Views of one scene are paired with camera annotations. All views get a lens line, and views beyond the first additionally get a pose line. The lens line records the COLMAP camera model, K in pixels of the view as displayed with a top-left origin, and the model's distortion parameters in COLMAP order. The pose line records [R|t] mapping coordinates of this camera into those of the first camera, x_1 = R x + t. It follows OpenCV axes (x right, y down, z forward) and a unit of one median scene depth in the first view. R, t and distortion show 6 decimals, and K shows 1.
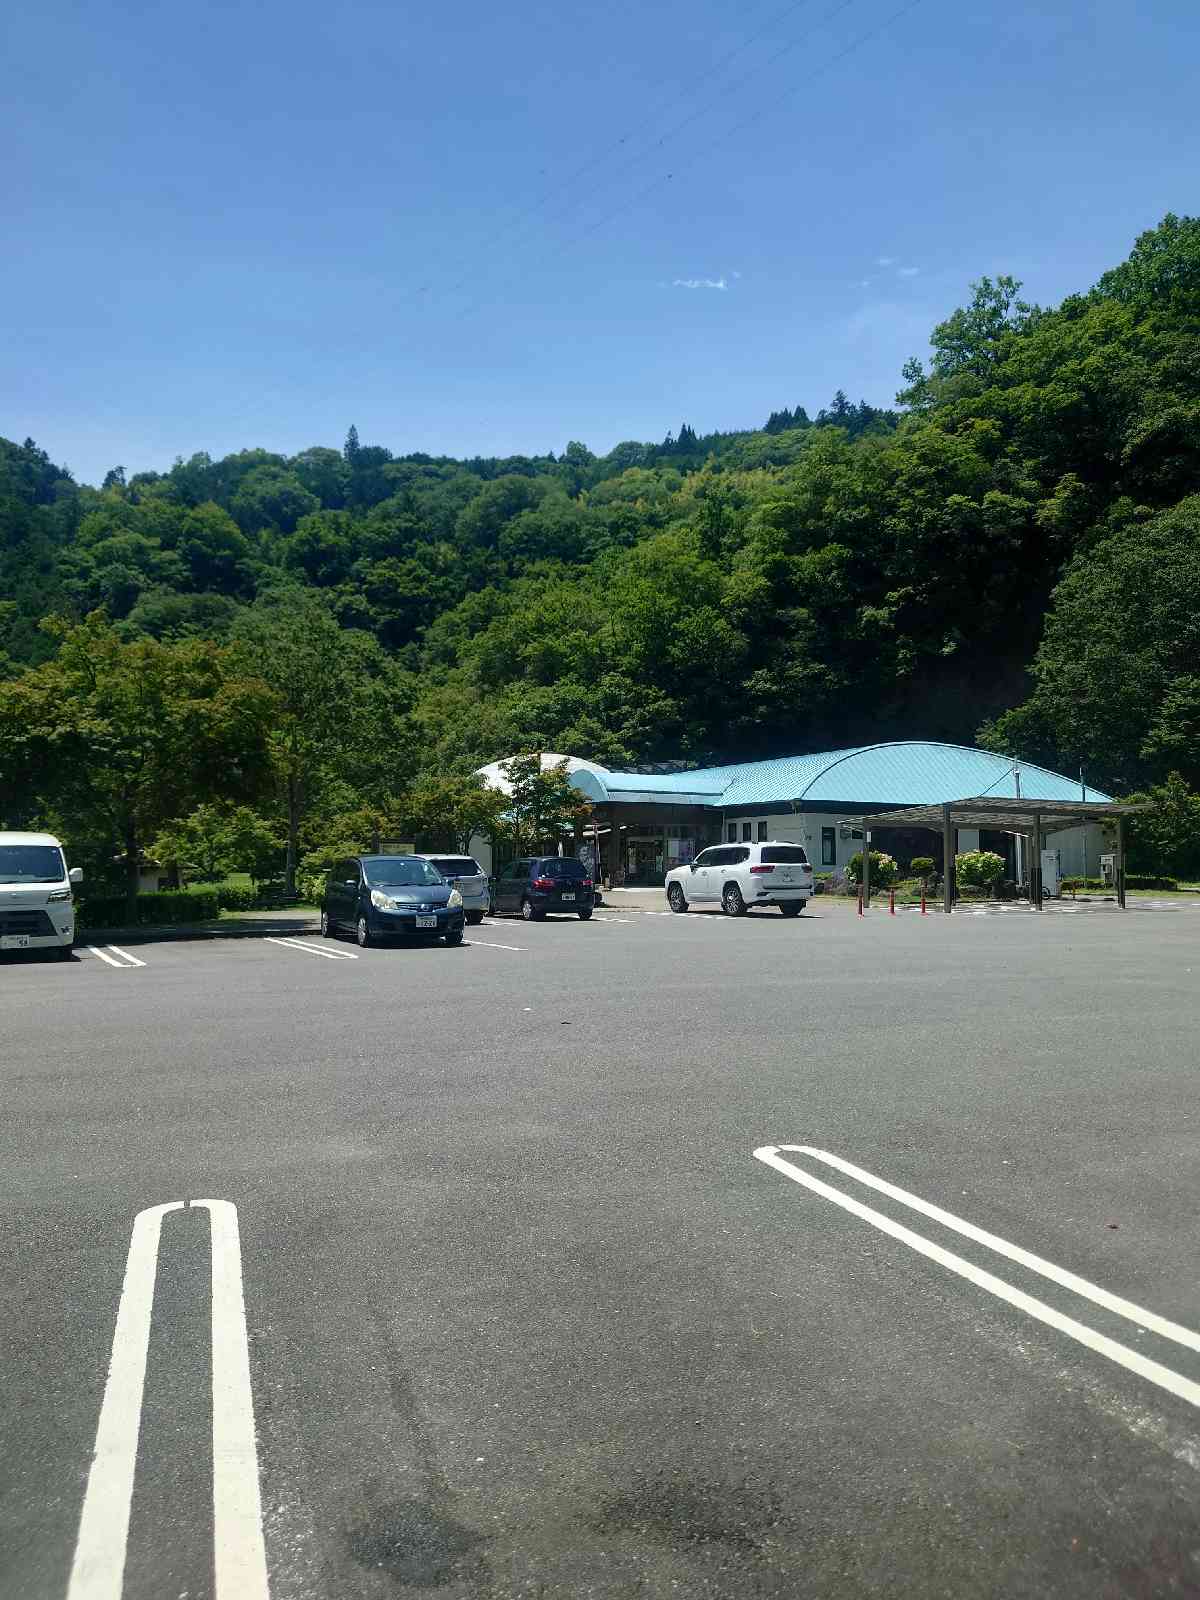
lens RADIAL K [[1156.1, 0, 600.0], [0, 1156.1, 800.0], [0, 0, 1]] dist [0.094112, -0.109939]
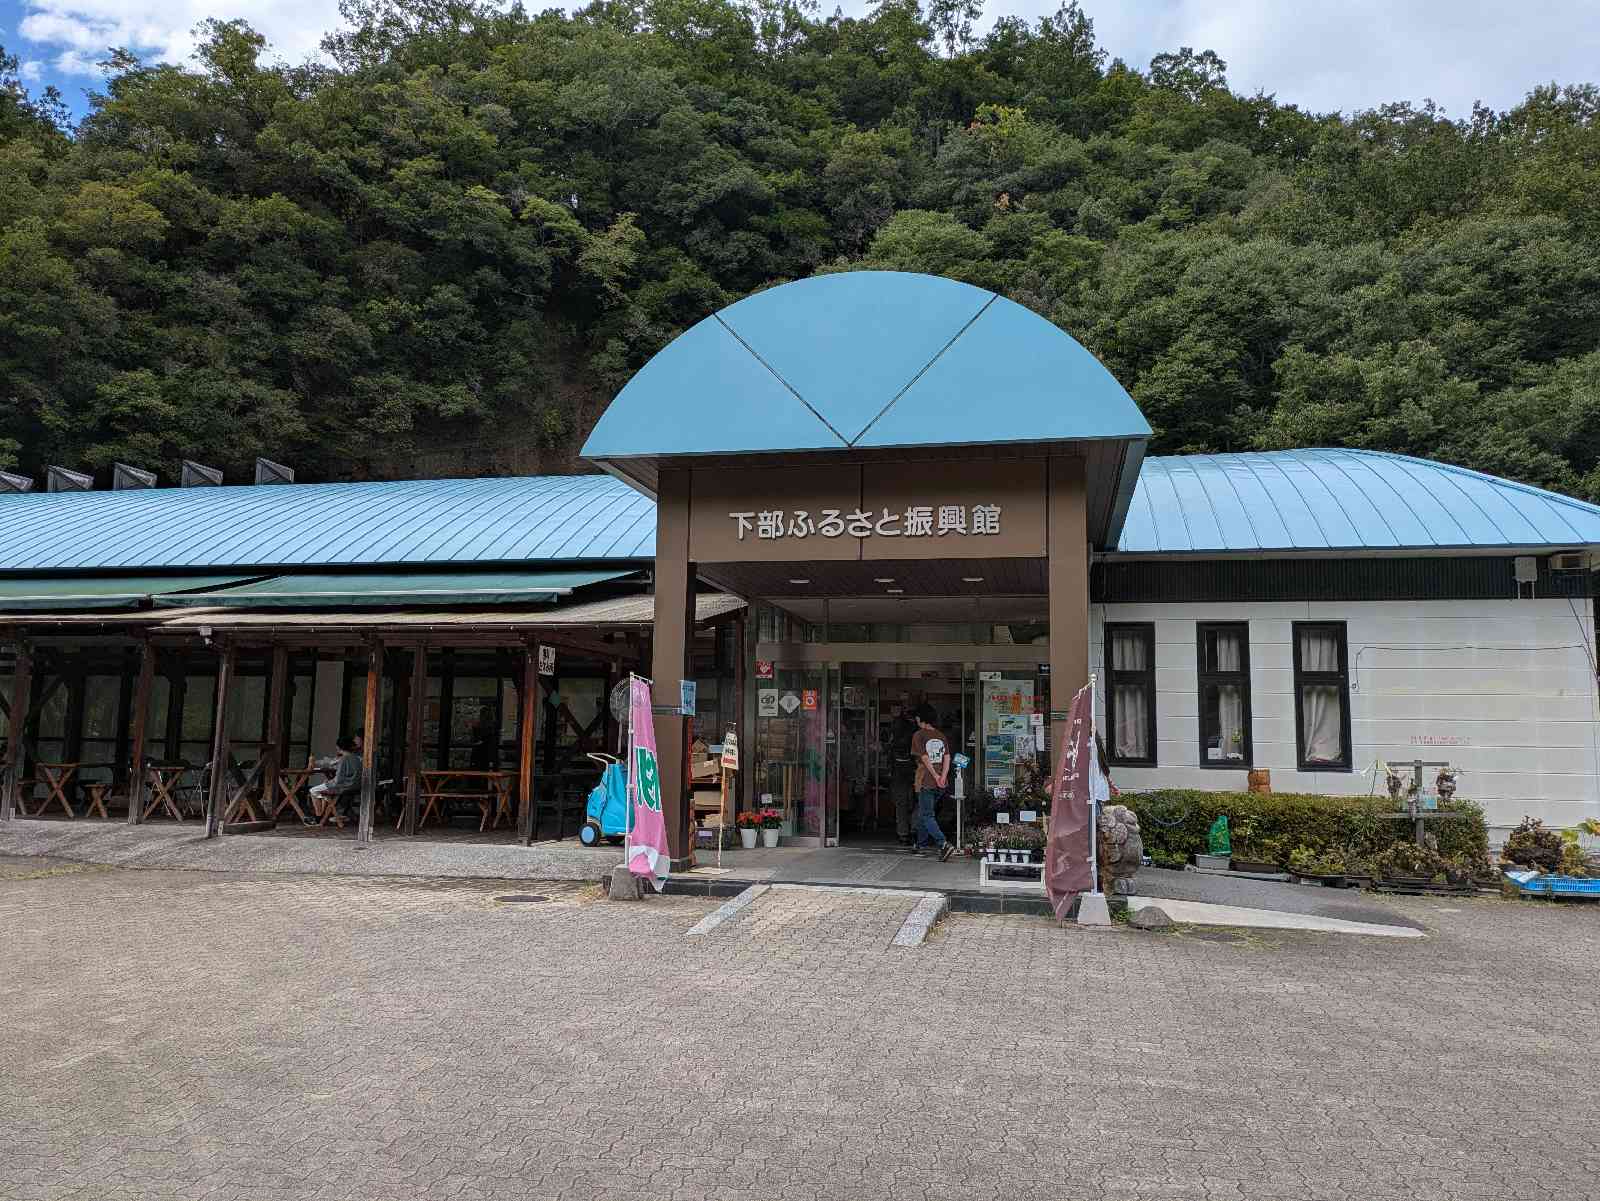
lens RADIAL K [[1192.1, 0, 799.8], [0, 1192.1, 644.1], [0, 0, 1]] dist [0.035151, -0.040364]
pose [[0.648529, 0.078435, 0.757138, -0.080471], [-0.072558, 0.996518, -0.041083, 0.019990], [-0.757724, -0.028293, 0.651962, 0.370234]]
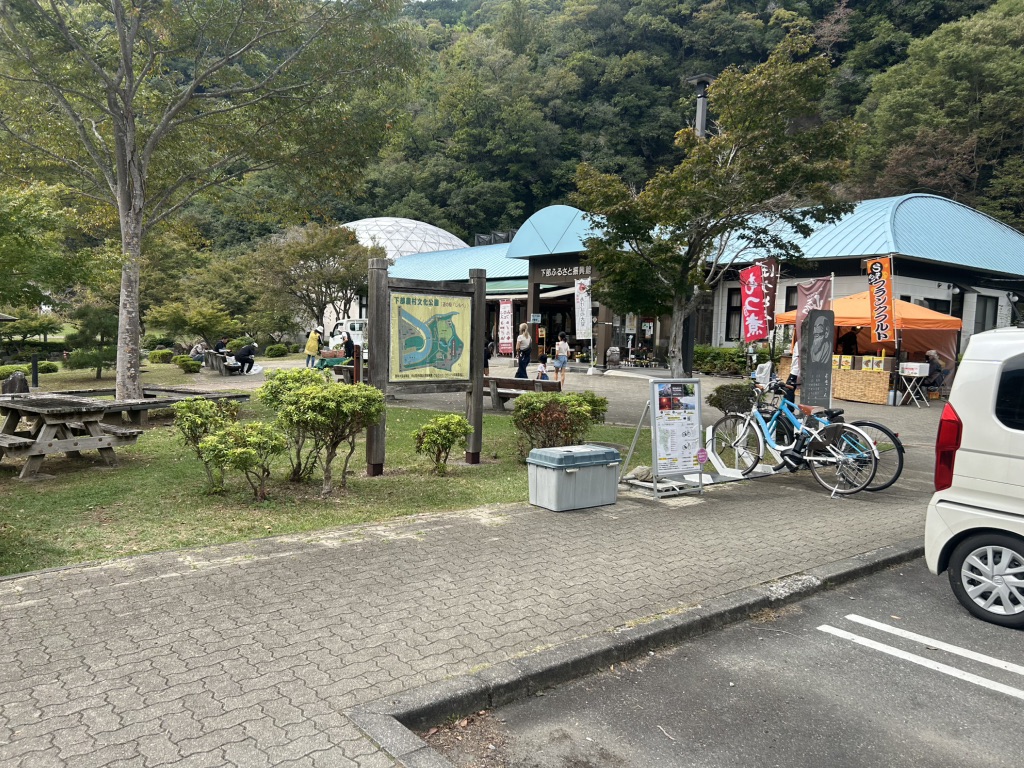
lens RADIAL K [[762.9, 0, 511.9], [0, 762.9, 411.9], [0, 0, 1]] dist [0.035151, -0.040364]
pose [[0.980952, 0.007044, 0.194124, -0.065276], [-0.040462, 0.984832, 0.168728, 0.010574], [-0.189991, -0.173369, 0.966357, 0.221982]]
